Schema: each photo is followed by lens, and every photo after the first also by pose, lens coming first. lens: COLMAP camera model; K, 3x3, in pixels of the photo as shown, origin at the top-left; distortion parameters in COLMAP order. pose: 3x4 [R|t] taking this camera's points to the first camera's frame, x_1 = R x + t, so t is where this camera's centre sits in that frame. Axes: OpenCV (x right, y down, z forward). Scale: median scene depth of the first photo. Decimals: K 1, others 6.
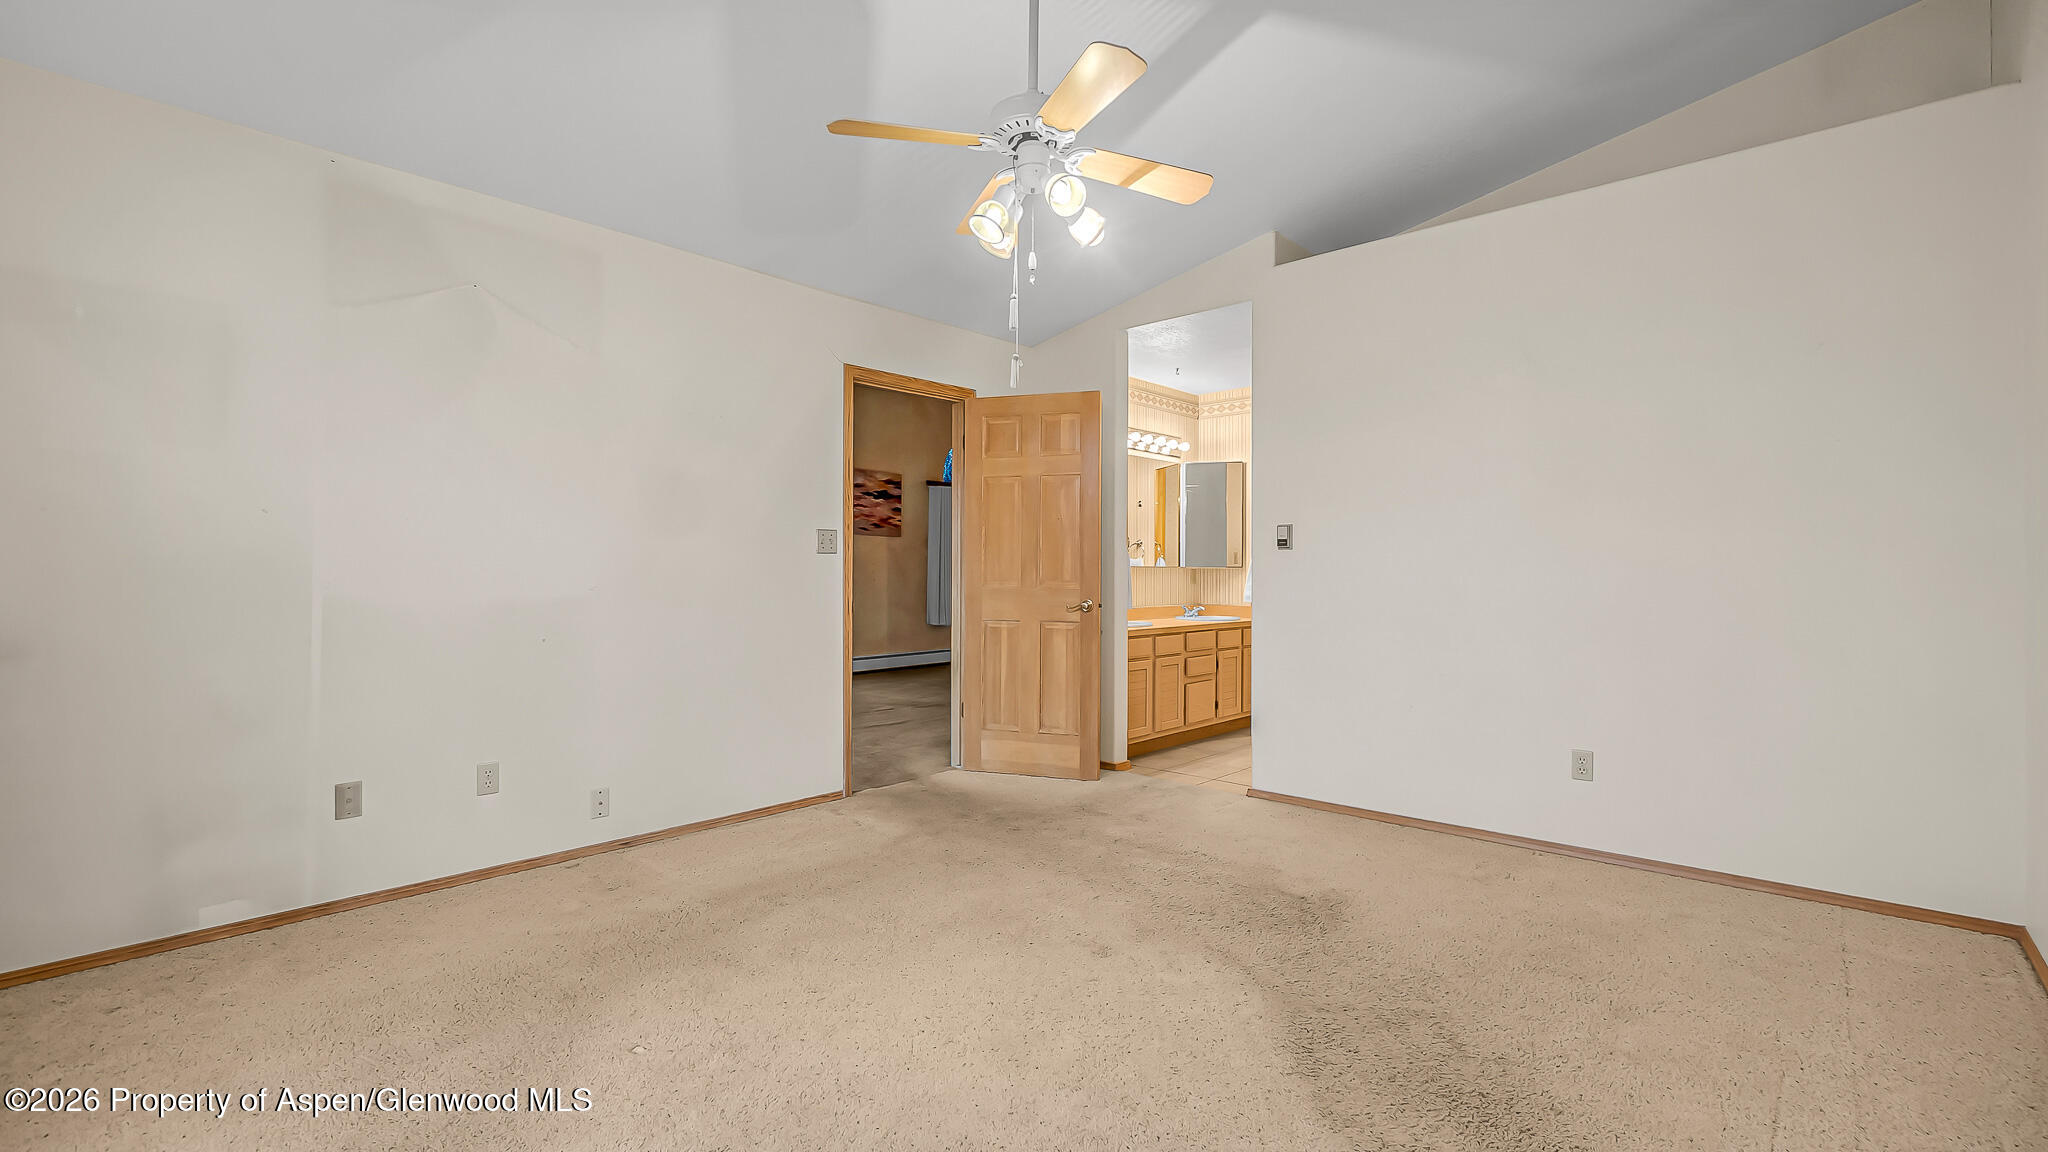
lens RADIAL K [[886.7, 0, 1024.0], [0, 886.7, 576.0], [0, 0, 1]] dist [0.000048, -0.000128]
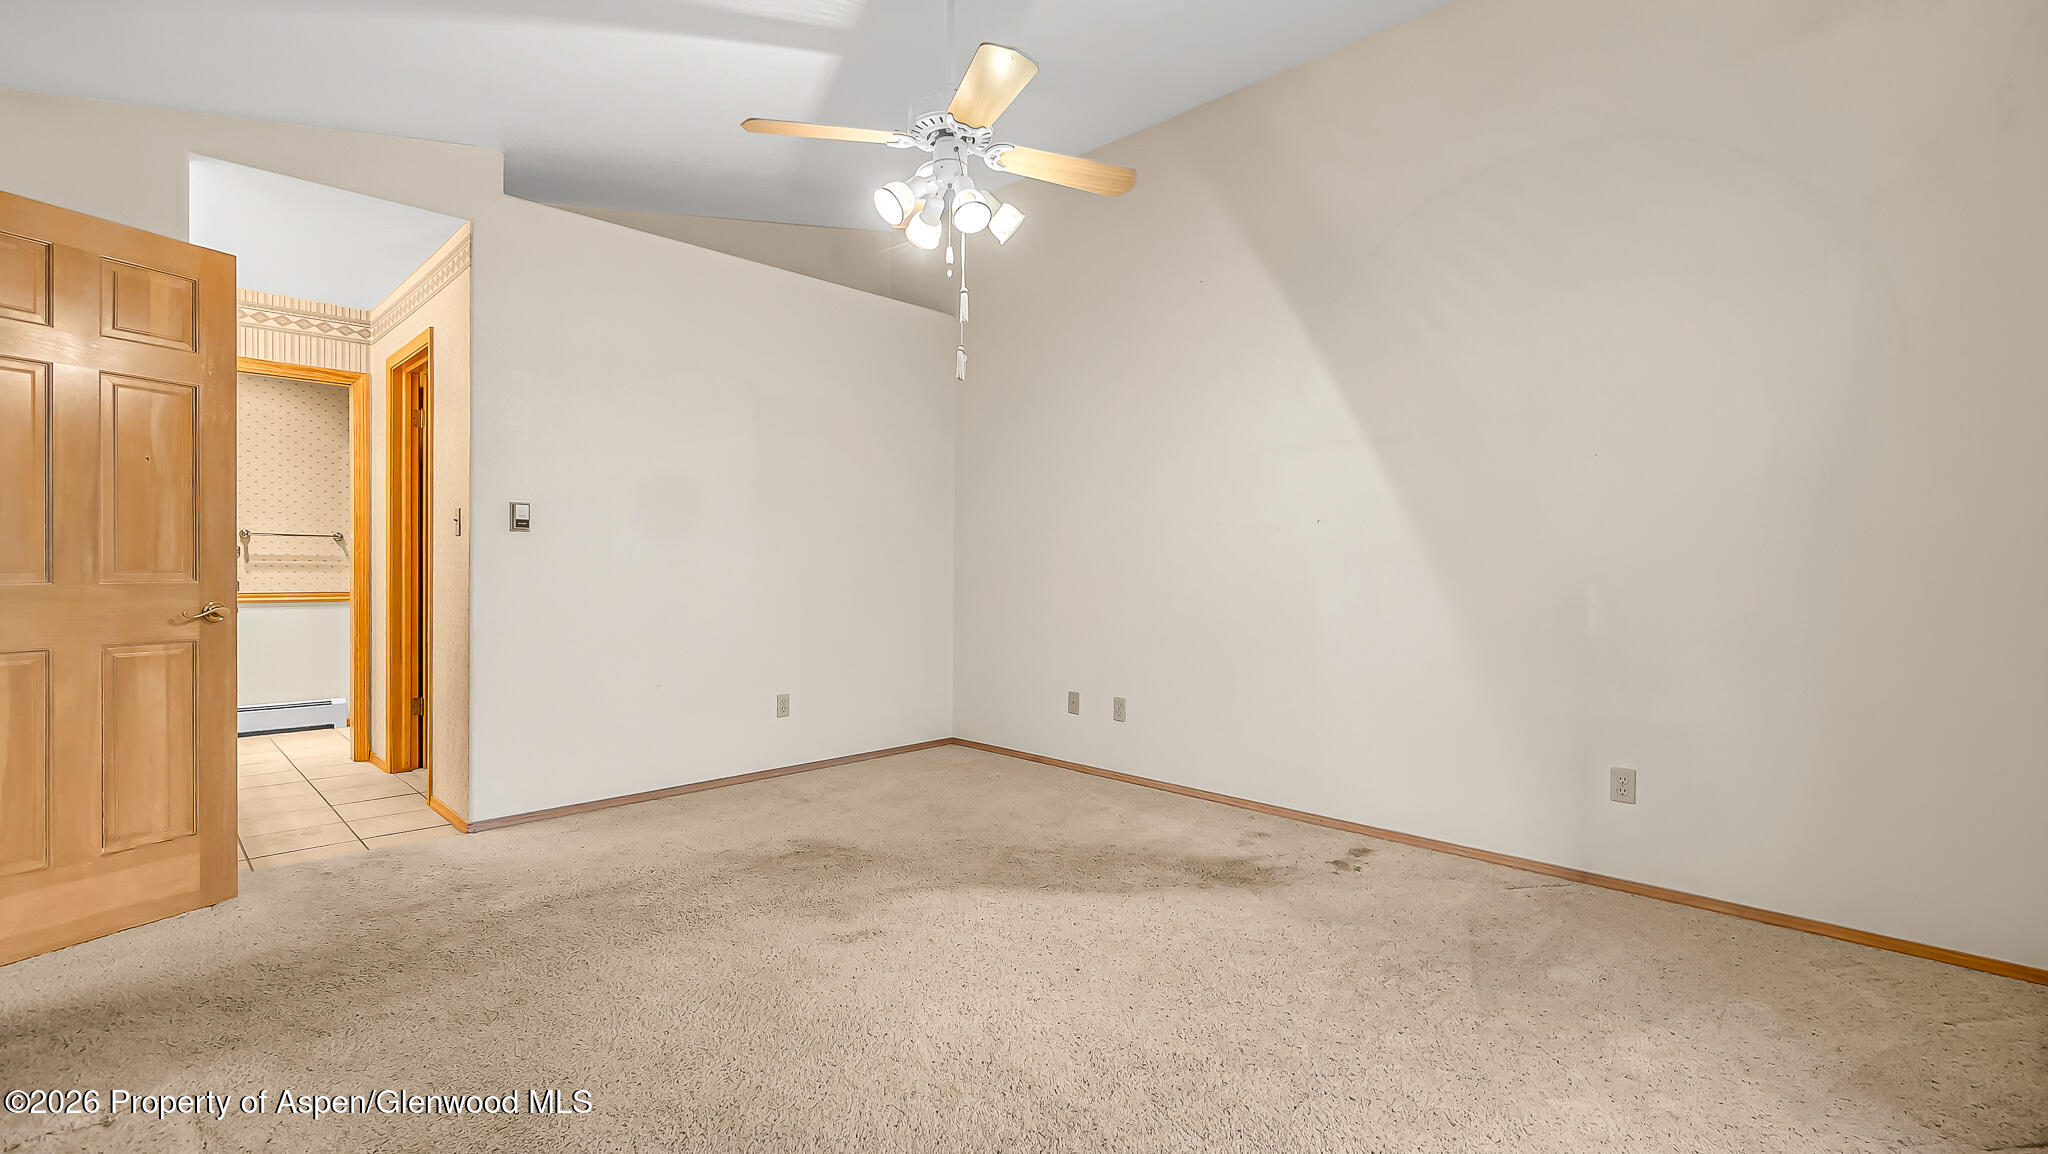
lens RADIAL K [[886.7, 0, 1024.0], [0, 886.7, 577.0], [0, 0, 1]] dist [0.000048, -0.000128]
pose [[0.039203, -0.015083, 0.999117, -0.498385], [-0.002326, 0.999882, 0.015186, -0.000284], [-0.999229, -0.002919, 0.039163, 0.428656]]
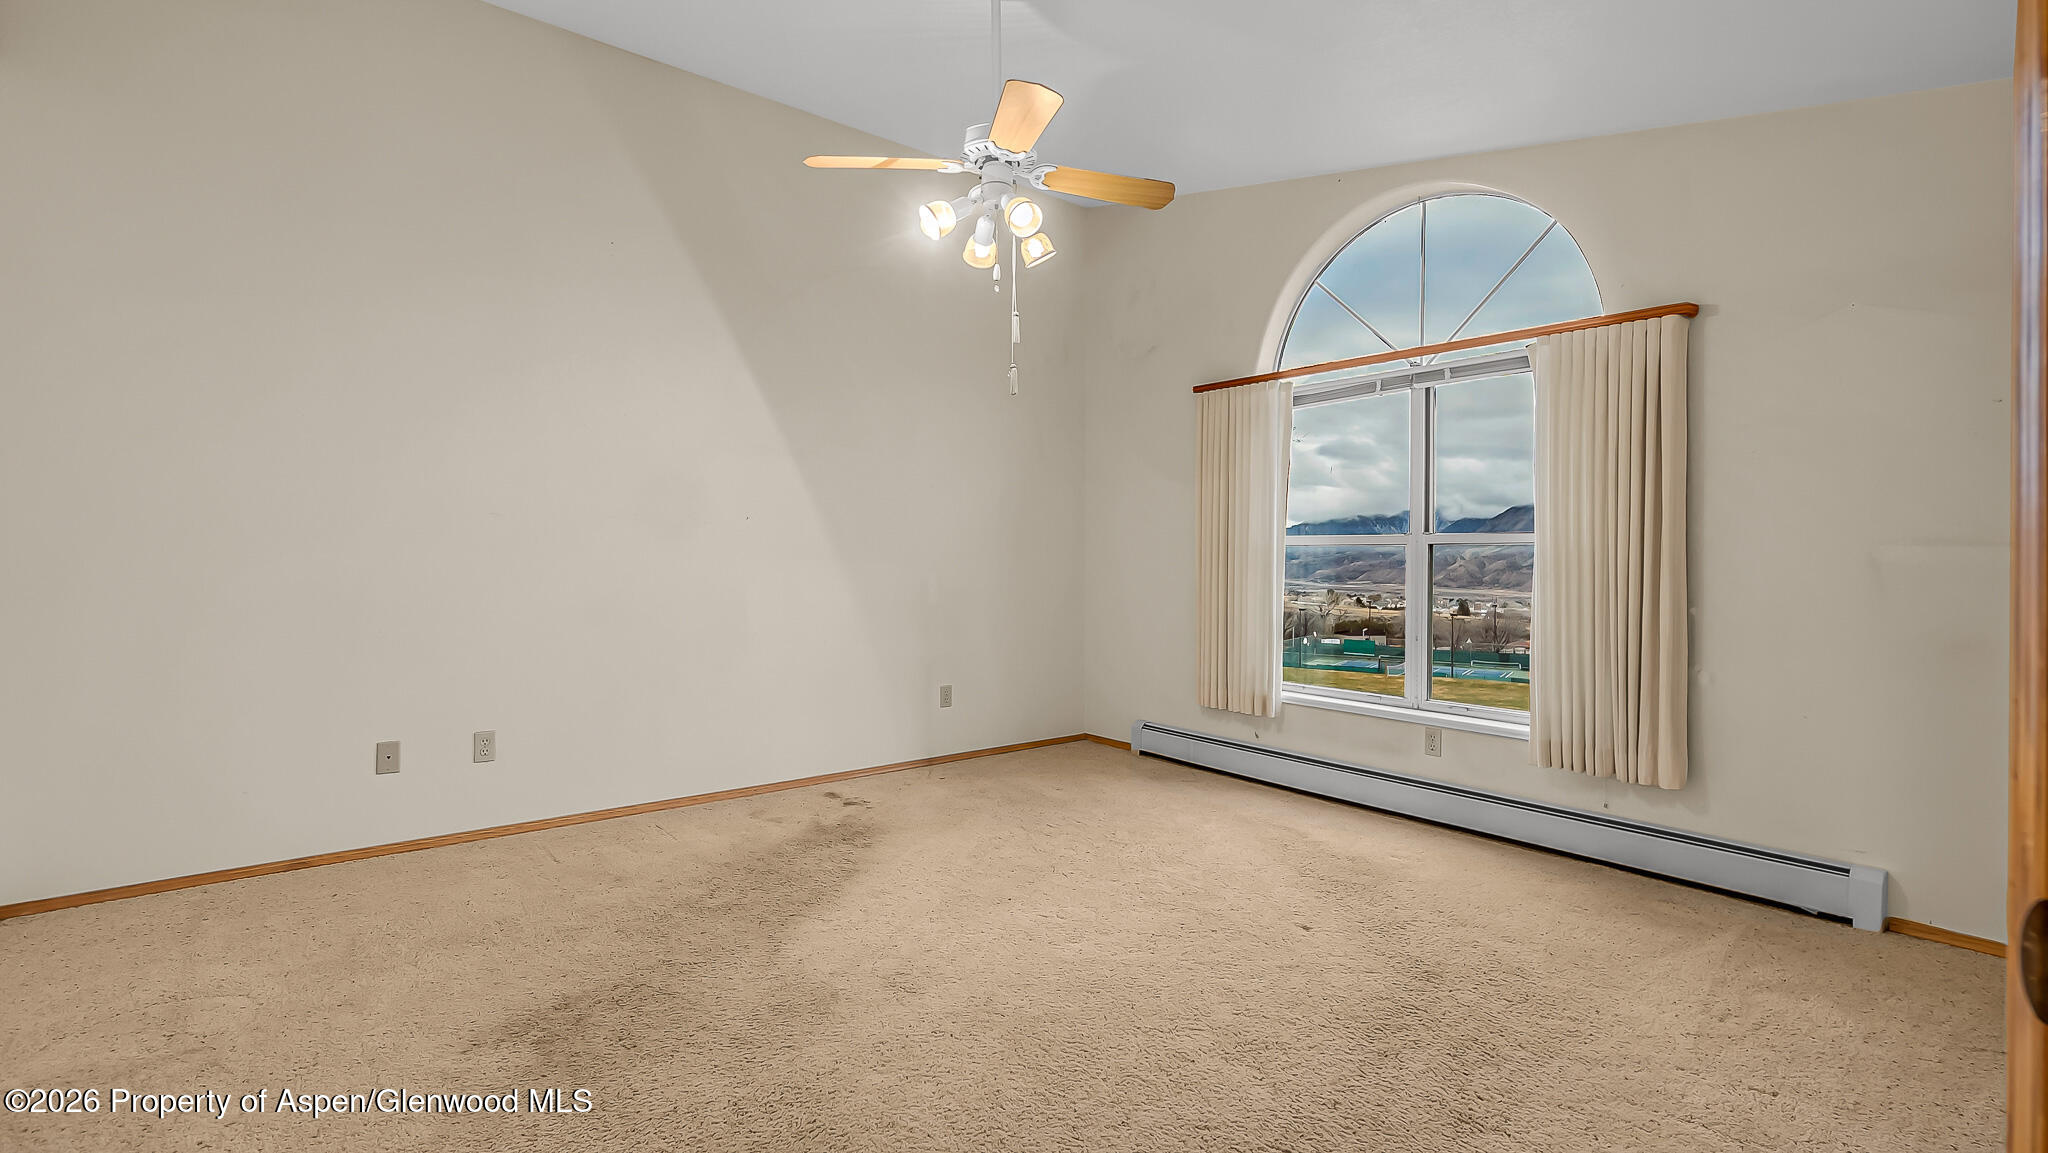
lens RADIAL K [[886.7, 0, 1024.0], [0, 886.7, 576.5], [0, 0, 1]] dist [0.000048, -0.000128]
pose [[-0.987268, -0.009226, 0.158800, -0.097594], [-0.006019, 0.999768, 0.020661, -0.003306], [-0.158953, 0.019442, -0.987095, 1.017255]]
